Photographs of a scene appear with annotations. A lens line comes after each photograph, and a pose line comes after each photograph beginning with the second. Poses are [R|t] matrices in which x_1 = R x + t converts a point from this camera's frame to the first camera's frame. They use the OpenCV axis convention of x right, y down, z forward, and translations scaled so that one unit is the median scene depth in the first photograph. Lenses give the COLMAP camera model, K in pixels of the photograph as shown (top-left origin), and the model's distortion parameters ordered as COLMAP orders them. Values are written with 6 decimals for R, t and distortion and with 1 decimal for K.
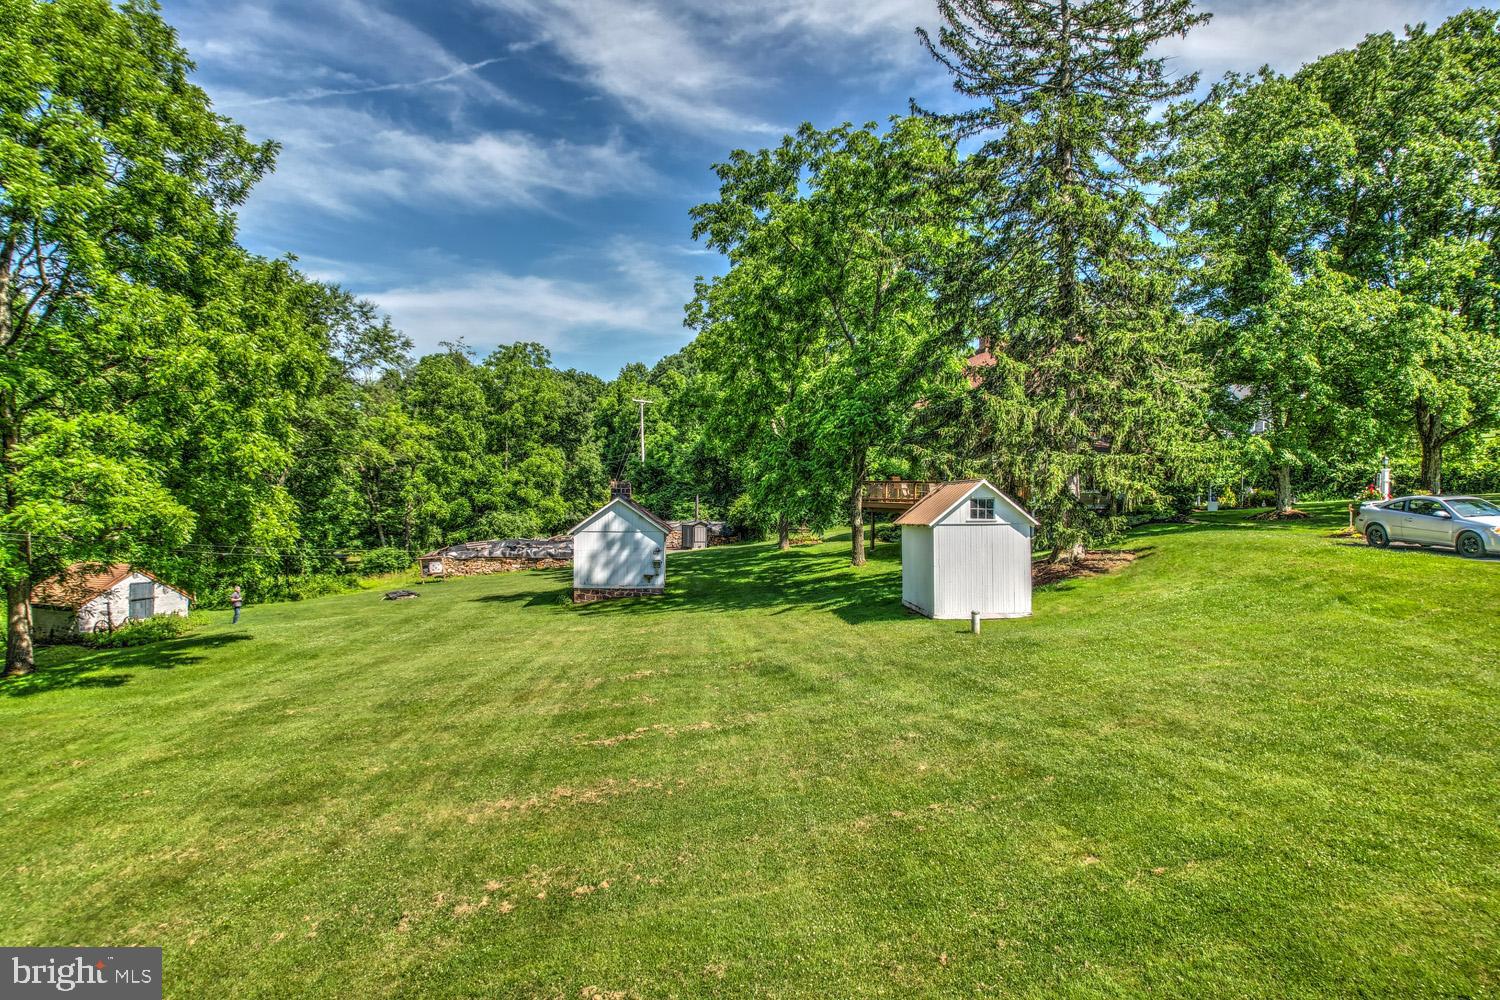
lens RADIAL K [[957.9, 0, 755.9], [0, 957.9, 506.3], [0, 0, 1]] dist [-0.077398, 0.071204]
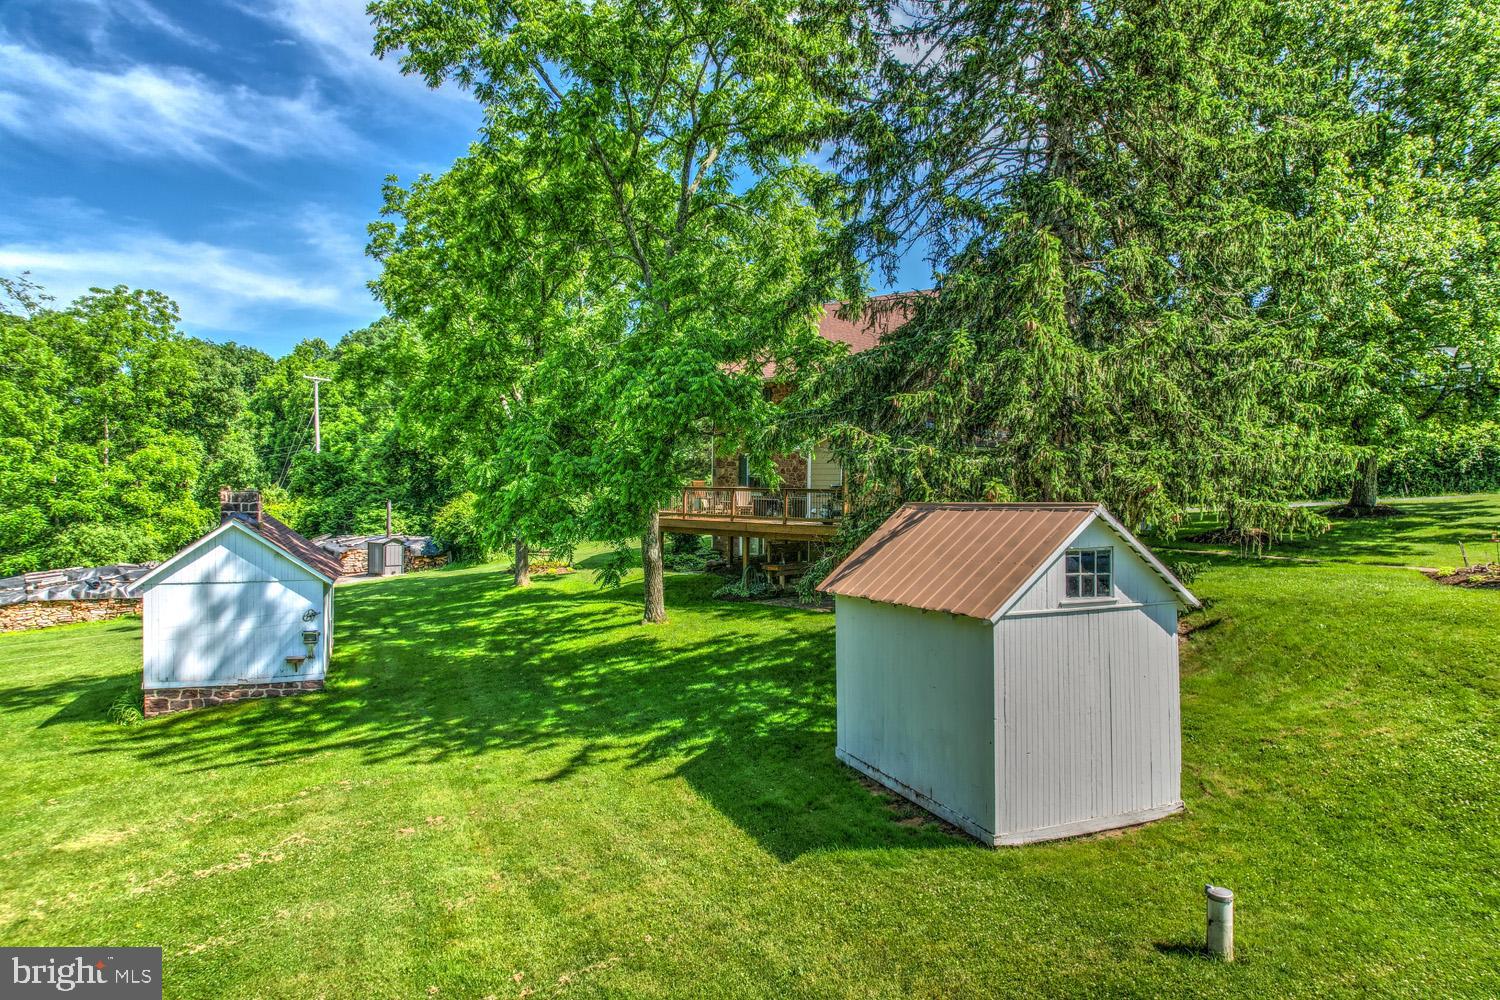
lens RADIAL K [[957.9, 0, 755.9], [0, 957.9, 506.3], [0, 0, 1]] dist [-0.077398, 0.071204]
pose [[0.953973, -0.007551, 0.299798, -0.011296], [0.005906, 0.999962, 0.006393, -0.010984], [-0.299835, -0.004328, 0.953981, 0.225078]]
